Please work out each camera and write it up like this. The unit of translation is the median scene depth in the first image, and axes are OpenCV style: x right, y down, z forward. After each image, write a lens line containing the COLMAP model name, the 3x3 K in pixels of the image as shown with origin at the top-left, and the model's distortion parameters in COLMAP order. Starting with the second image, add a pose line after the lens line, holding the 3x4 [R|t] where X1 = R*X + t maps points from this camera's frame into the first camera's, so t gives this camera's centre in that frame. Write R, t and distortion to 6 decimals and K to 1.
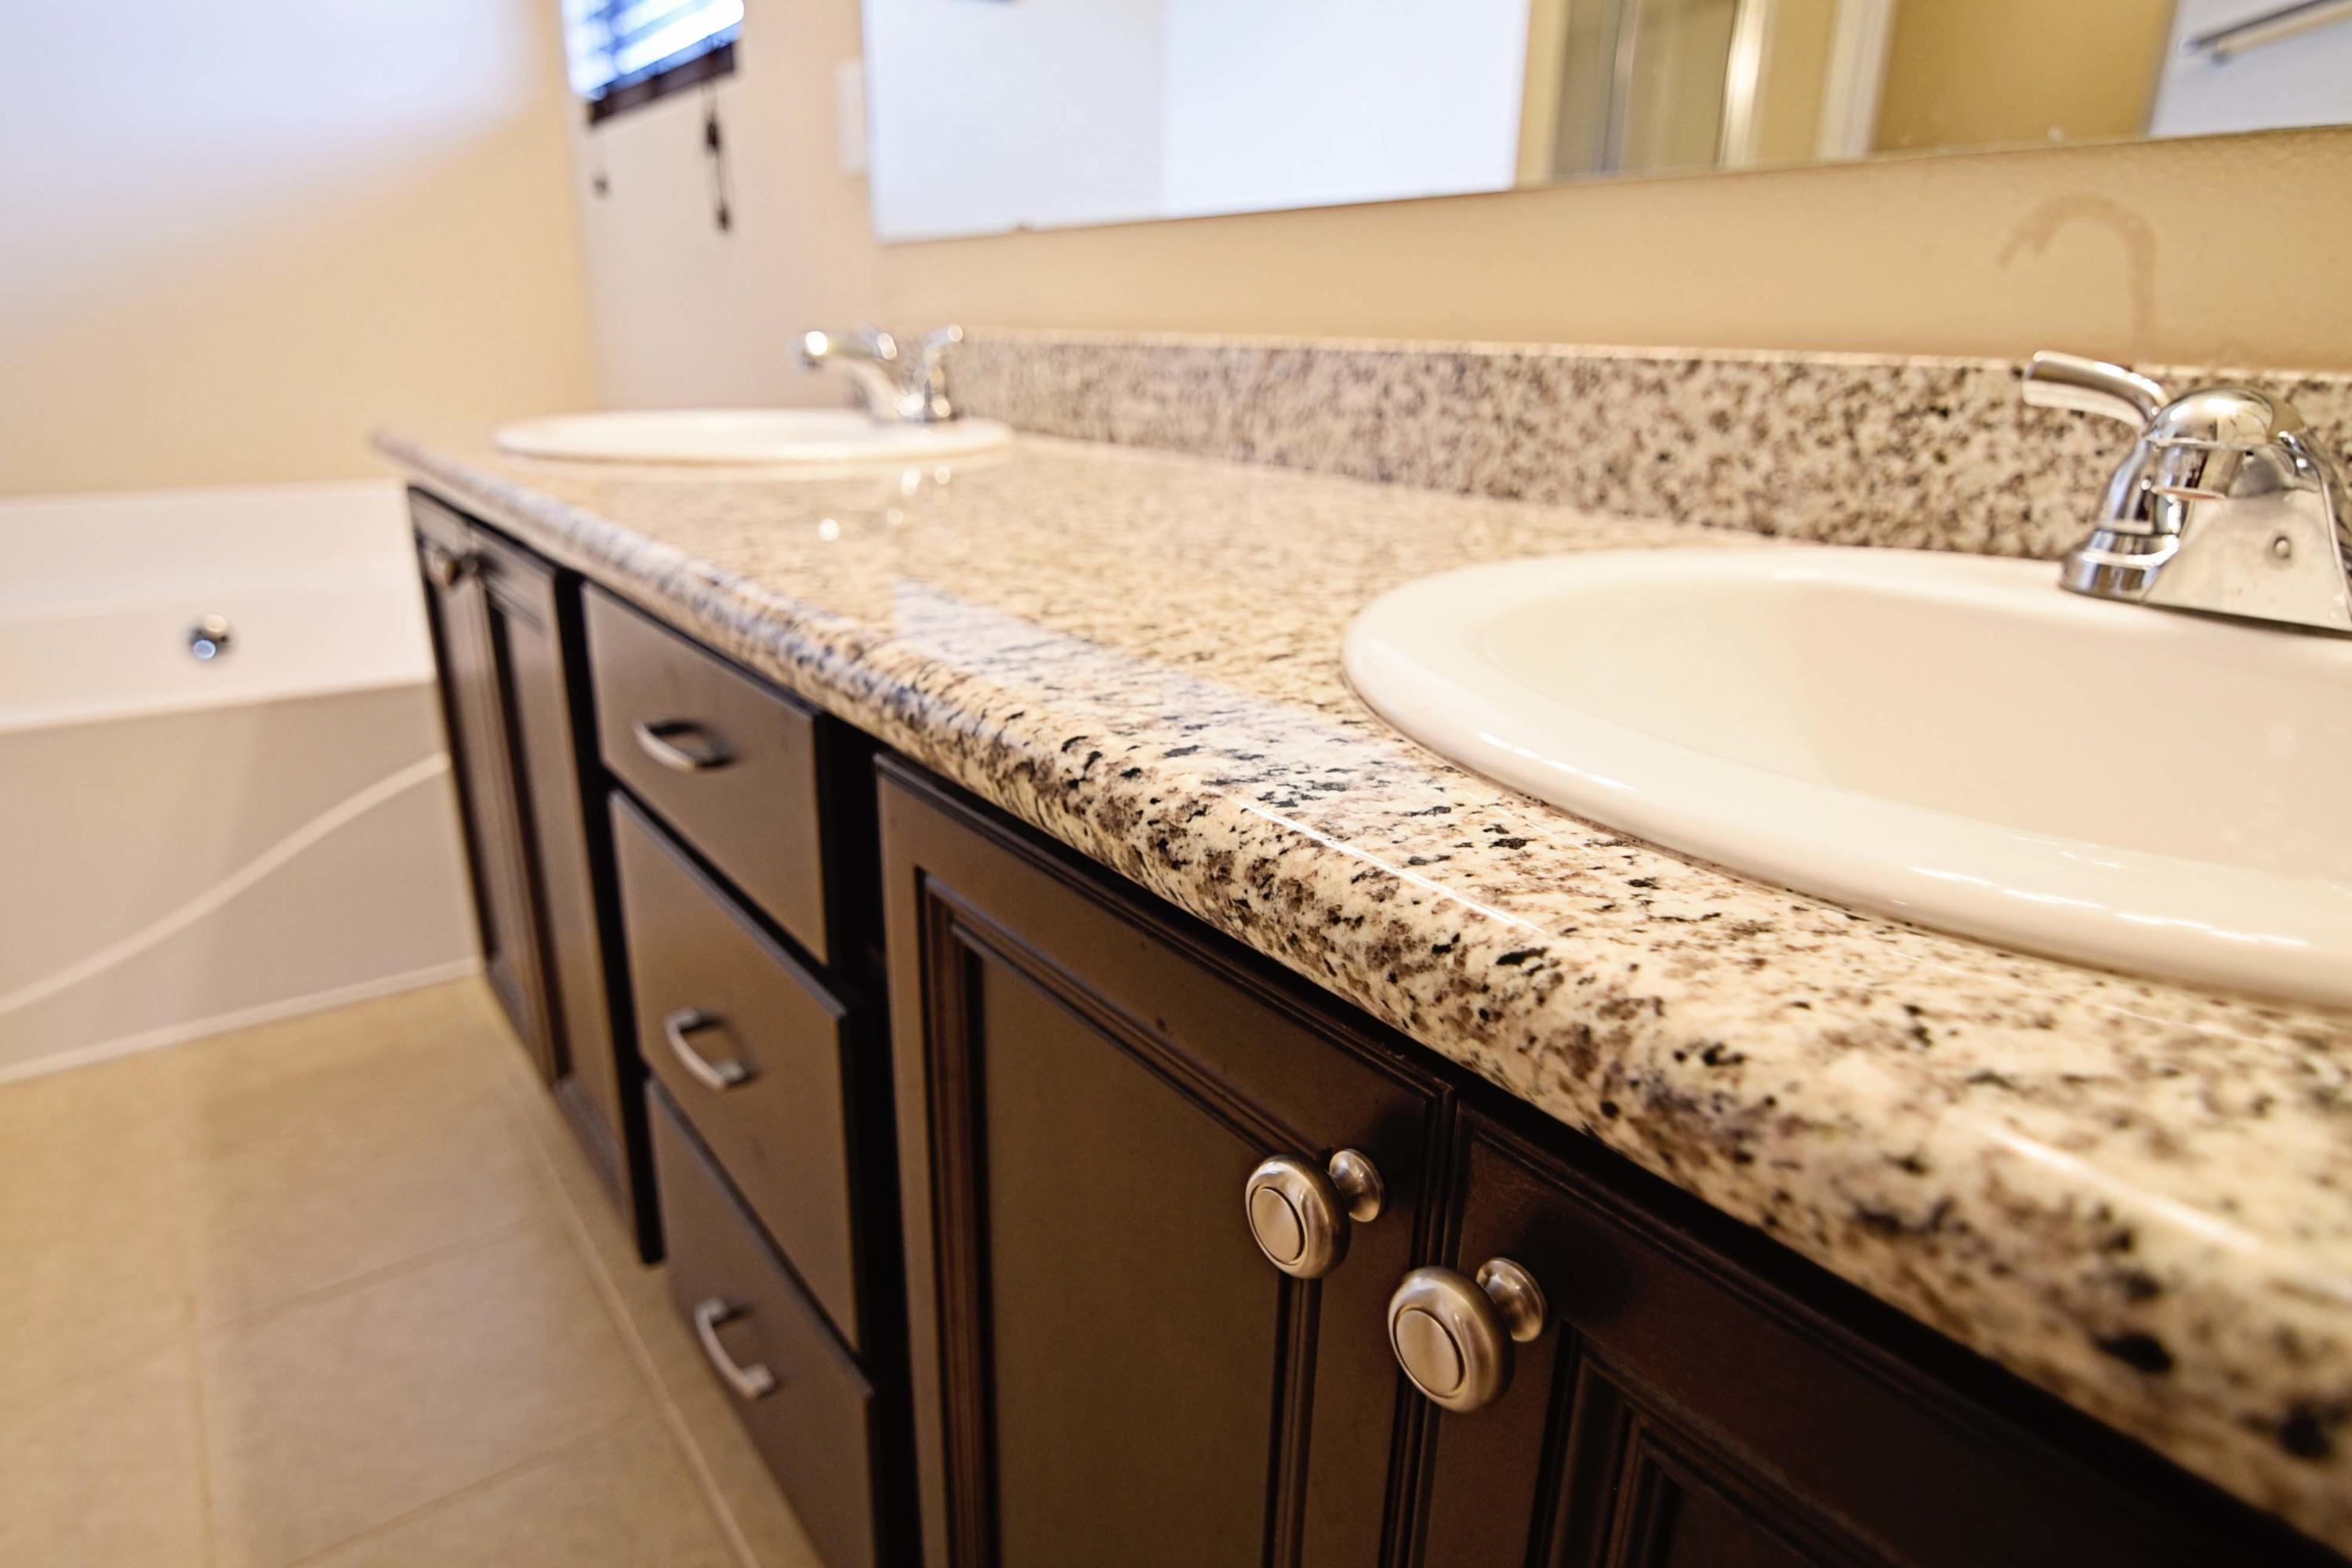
lens RADIAL K [[1305.0, 0, 1176.0], [0, 1305.0, 784.0], [0, 0, 1]] dist [-0.002927, -0.001013]
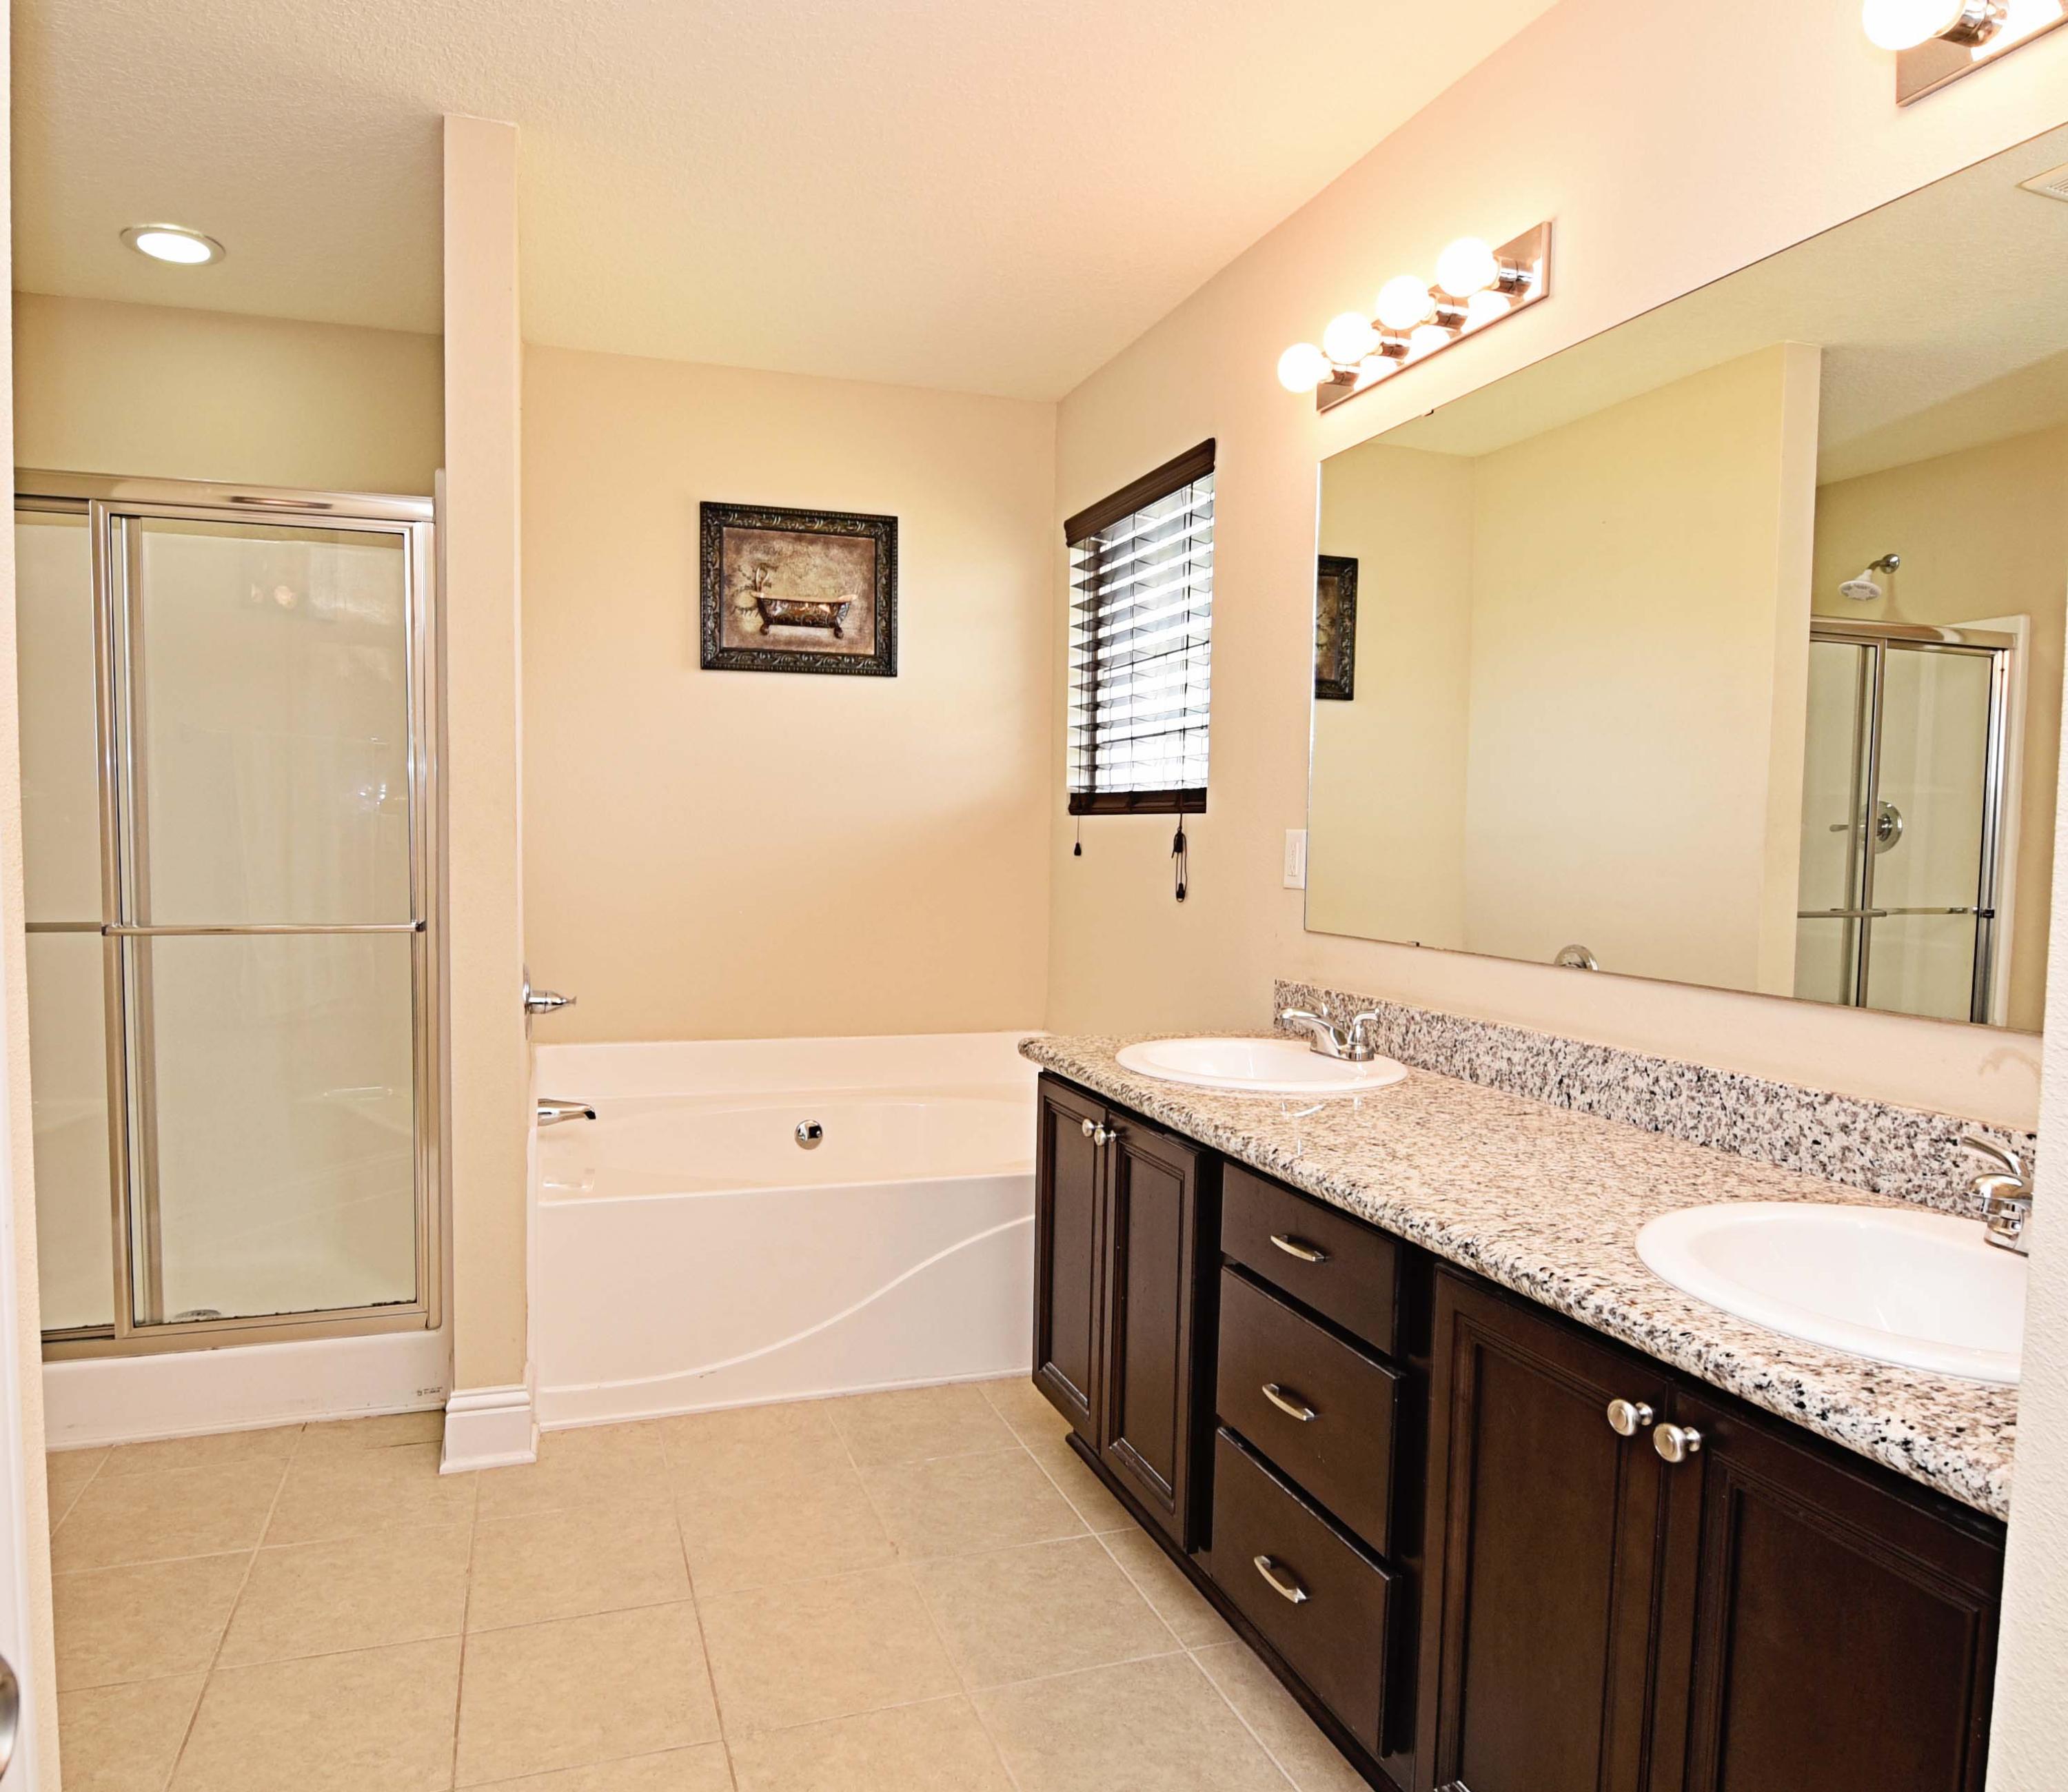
lens RADIAL K [[1320.1, 0, 940.7], [0, 1320.1, 901.5], [0, 0, 1]] dist [-0.019958, -0.003139]
pose [[0.937271, 0.009897, -0.348461, -0.210947], [-0.107352, 0.959213, -0.261506, 0.062672], [0.331661, 0.282510, 0.900105, -1.591614]]
